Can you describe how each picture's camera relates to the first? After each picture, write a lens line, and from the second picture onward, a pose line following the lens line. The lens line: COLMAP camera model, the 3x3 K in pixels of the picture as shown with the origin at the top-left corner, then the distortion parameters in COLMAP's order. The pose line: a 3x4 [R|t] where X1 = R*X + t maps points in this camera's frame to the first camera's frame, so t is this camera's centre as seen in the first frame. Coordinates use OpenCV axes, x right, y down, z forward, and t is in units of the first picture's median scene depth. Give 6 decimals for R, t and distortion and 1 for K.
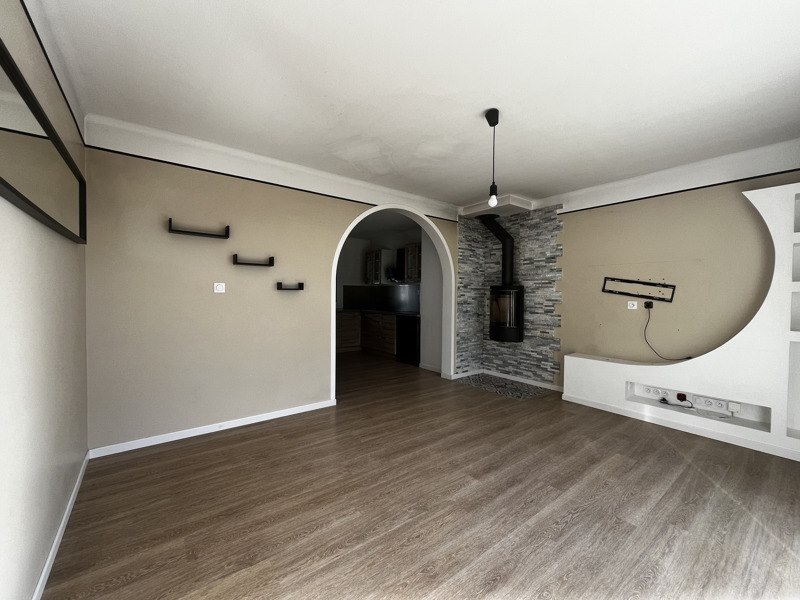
lens RADIAL K [[328.5, 0, 407.0], [0, 328.5, 298.9], [0, 0, 1]] dist [0.001313, 0.000026]
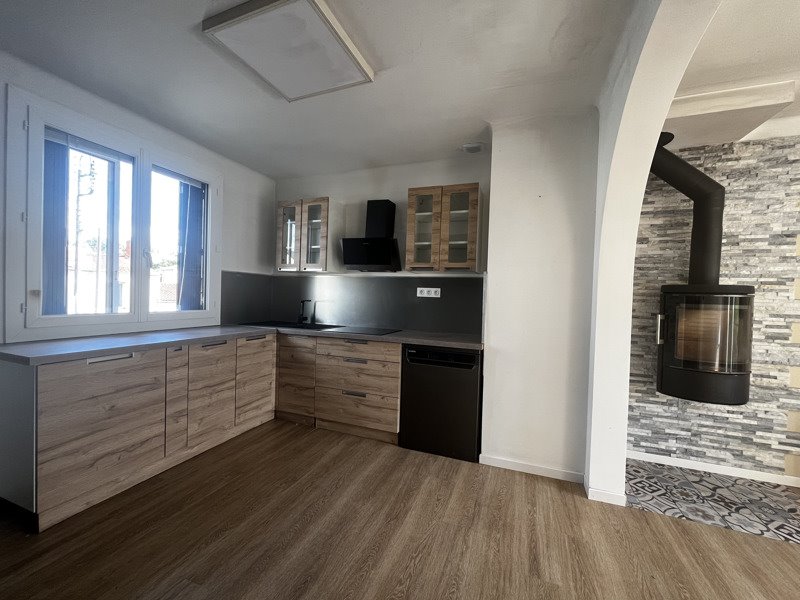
lens RADIAL K [[328.5, 0, 395.0], [0, 328.5, 298.1], [0, 0, 1]] dist [0.001313, 0.000026]
pose [[0.858498, 0.007687, 0.512759, -0.352941], [-0.012513, 0.999904, 0.005961, -0.018716], [-0.512664, -0.011534, 0.858512, 0.830542]]
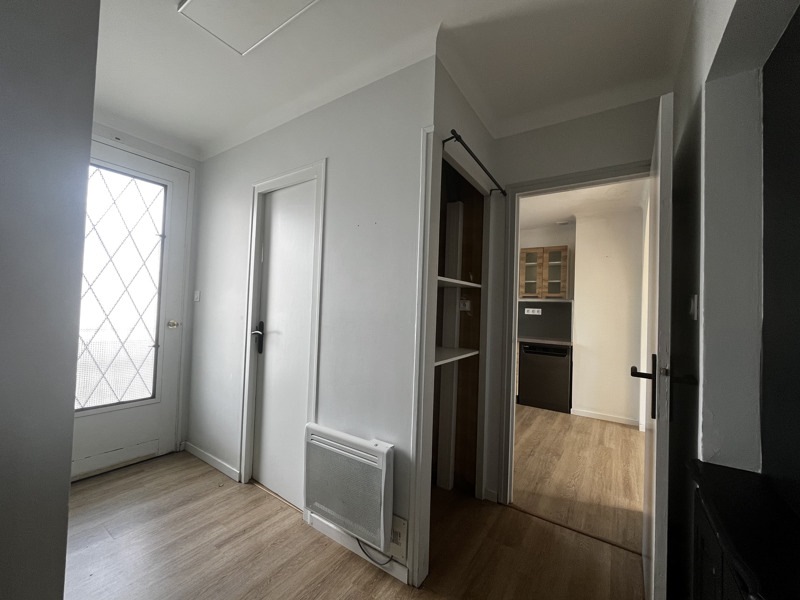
lens RADIAL K [[328.5, 0, 400.3], [0, 328.5, 301.5], [0, 0, 1]] dist [0.001313, 0.000026]
pose [[0.945445, 0.030042, 0.324395, -0.700988], [-0.019794, 0.999197, -0.034848, -0.013773], [-0.325181, 0.026525, 0.945280, 0.508262]]
